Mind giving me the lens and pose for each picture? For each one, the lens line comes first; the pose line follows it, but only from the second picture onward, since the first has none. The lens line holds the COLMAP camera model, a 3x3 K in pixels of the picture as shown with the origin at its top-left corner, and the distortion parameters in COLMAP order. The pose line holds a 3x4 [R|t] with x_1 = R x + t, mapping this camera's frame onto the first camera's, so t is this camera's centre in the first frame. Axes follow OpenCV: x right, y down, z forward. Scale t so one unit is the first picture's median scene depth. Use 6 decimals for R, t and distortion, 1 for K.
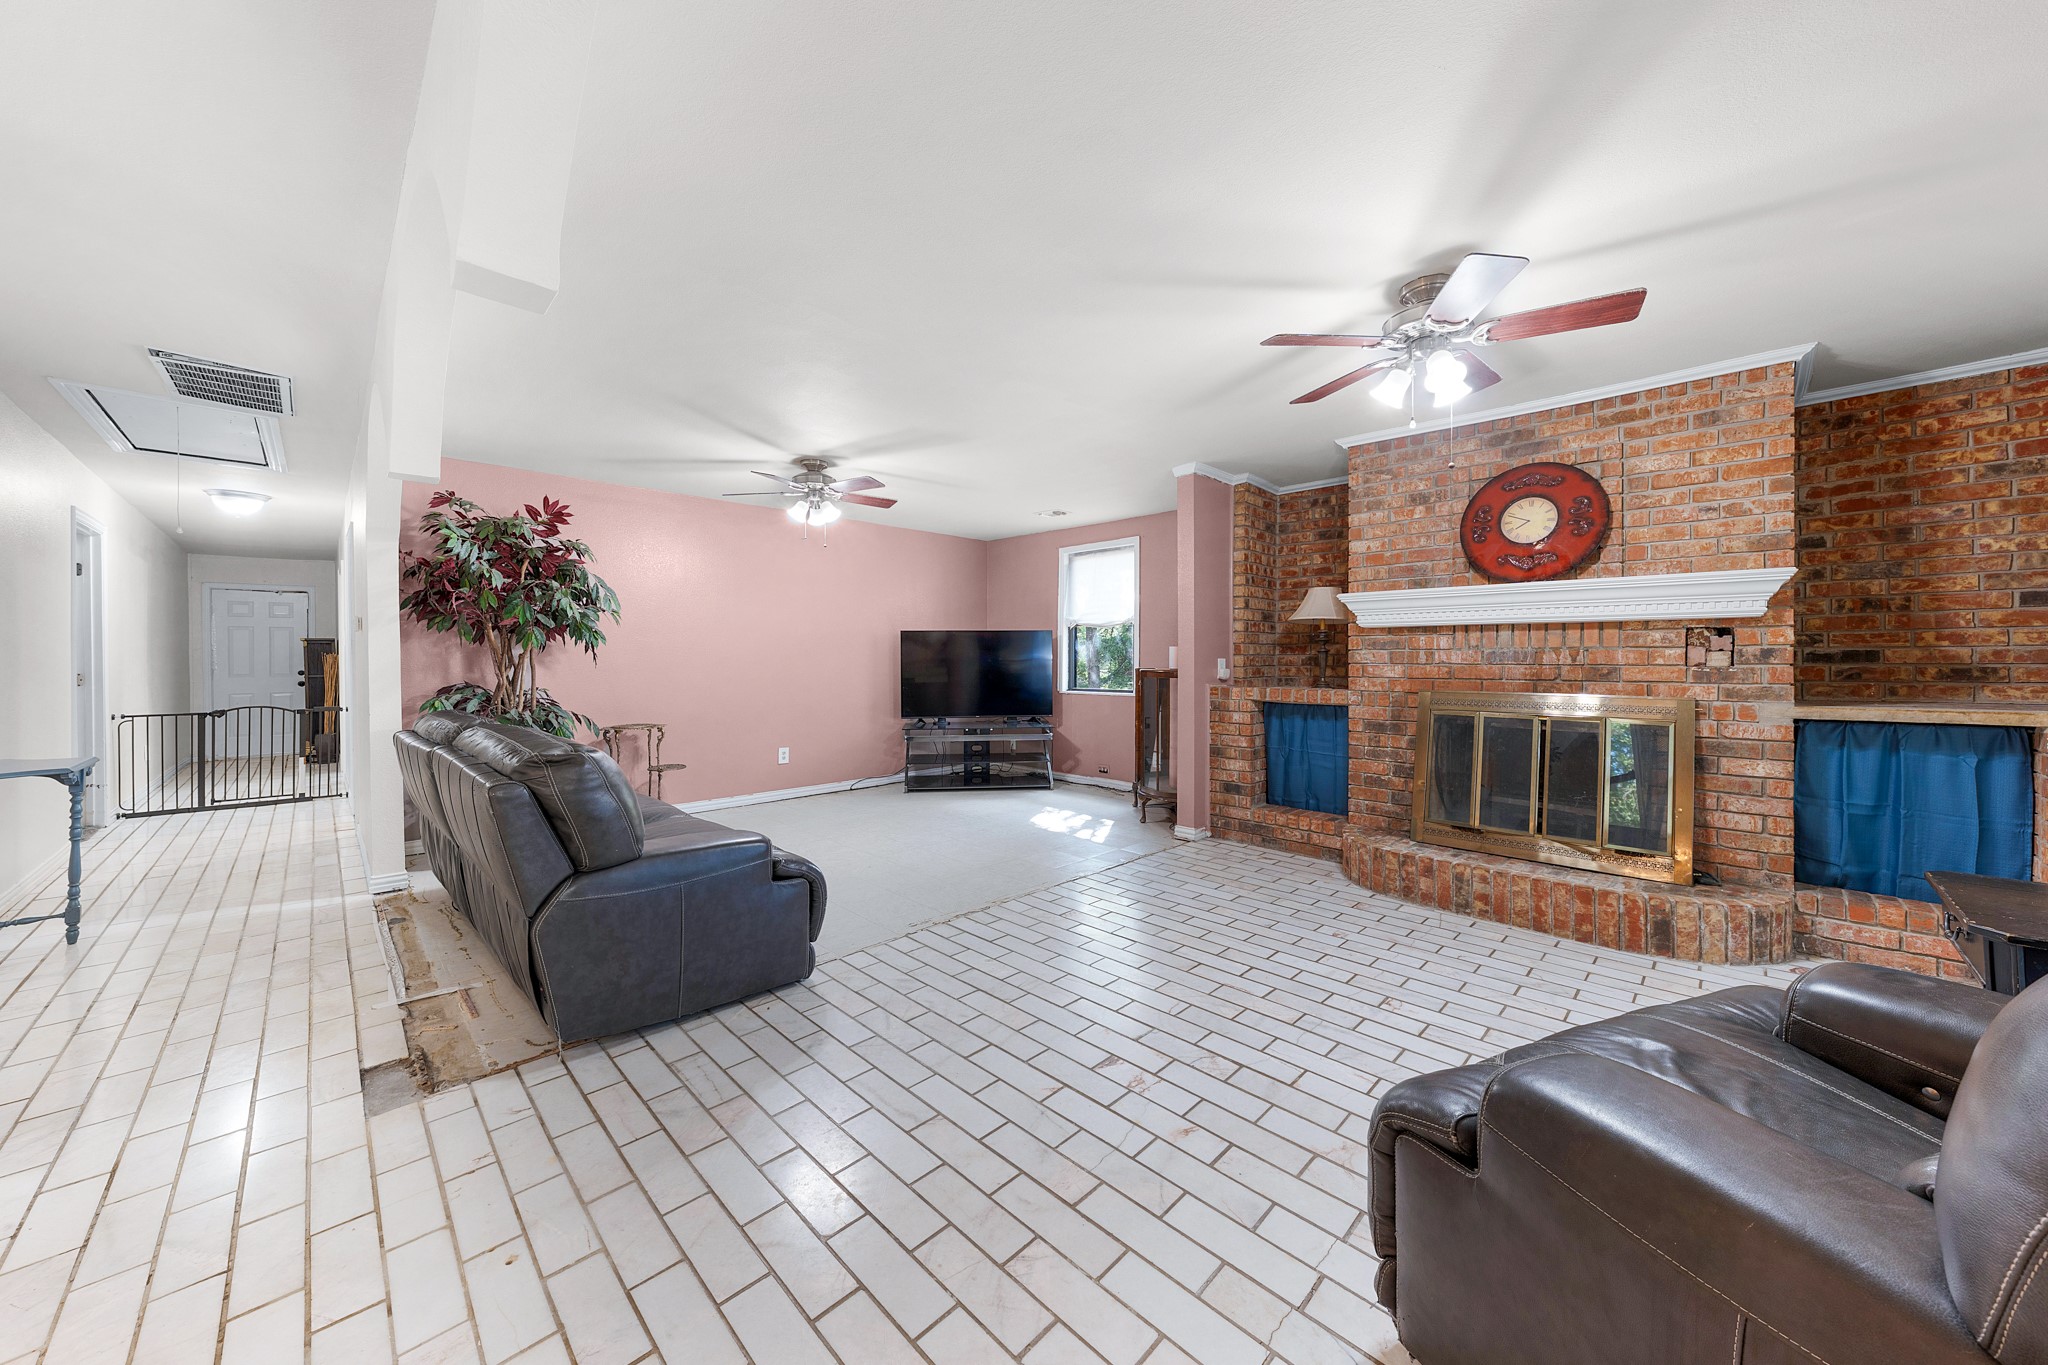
lens RADIAL K [[709.7, 0, 1015.9], [0, 709.7, 669.0], [0, 0, 1]] dist [0.002018, -0.000483]
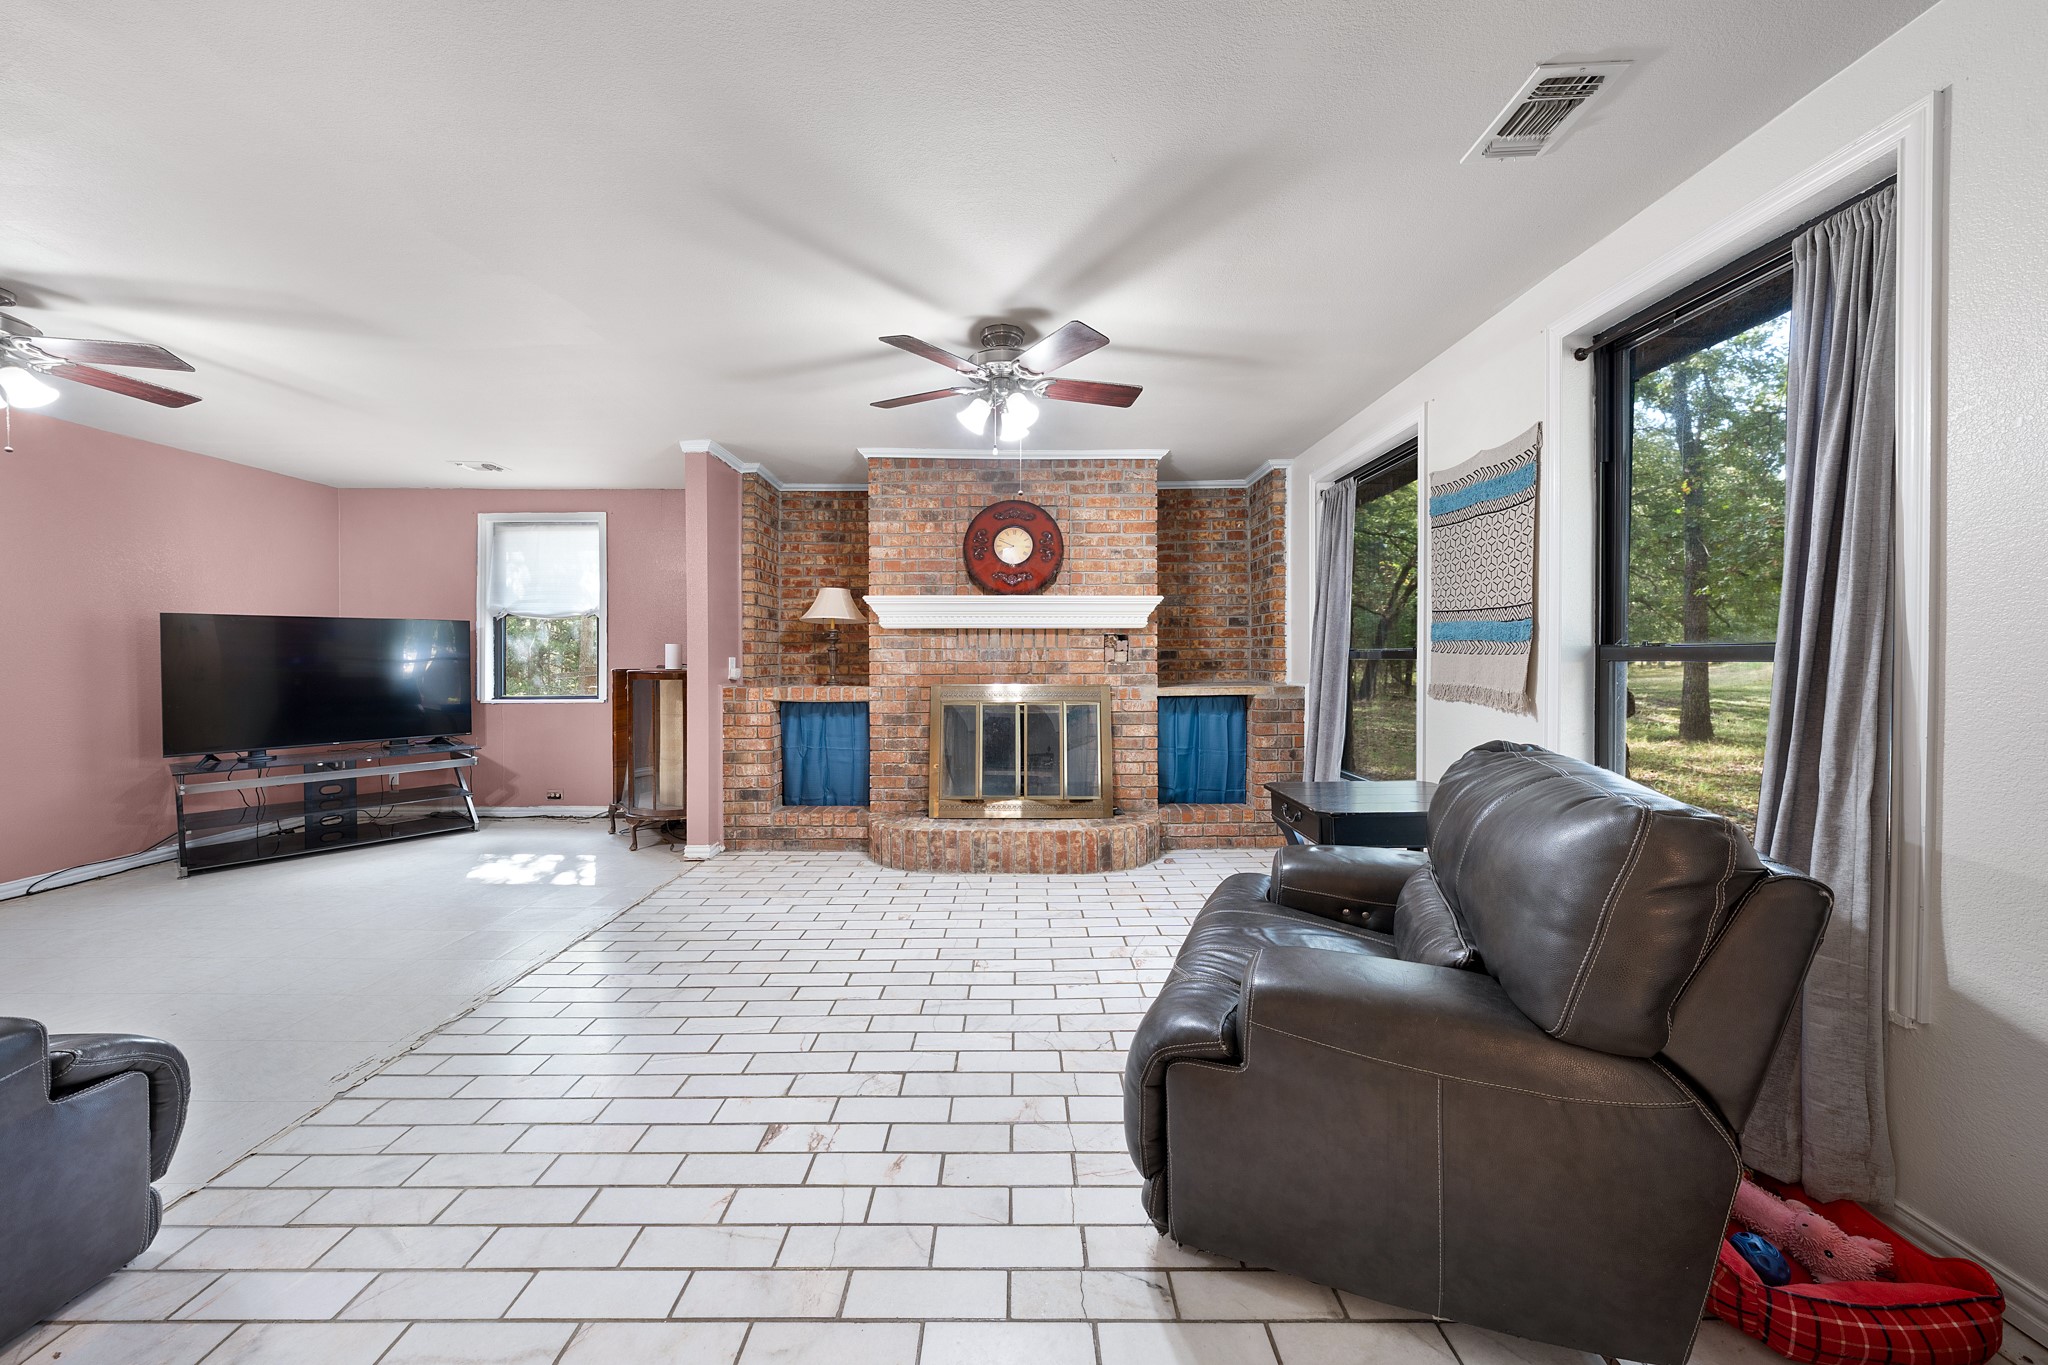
lens RADIAL K [[709.7, 0, 1017.8], [0, 709.7, 669.3], [0, 0, 1]] dist [0.002018, -0.000483]
pose [[0.710940, -0.014633, 0.703100, -0.154461], [0.013024, 0.999886, 0.007640, -0.002168], [-0.703132, 0.003726, 0.711050, 0.117332]]
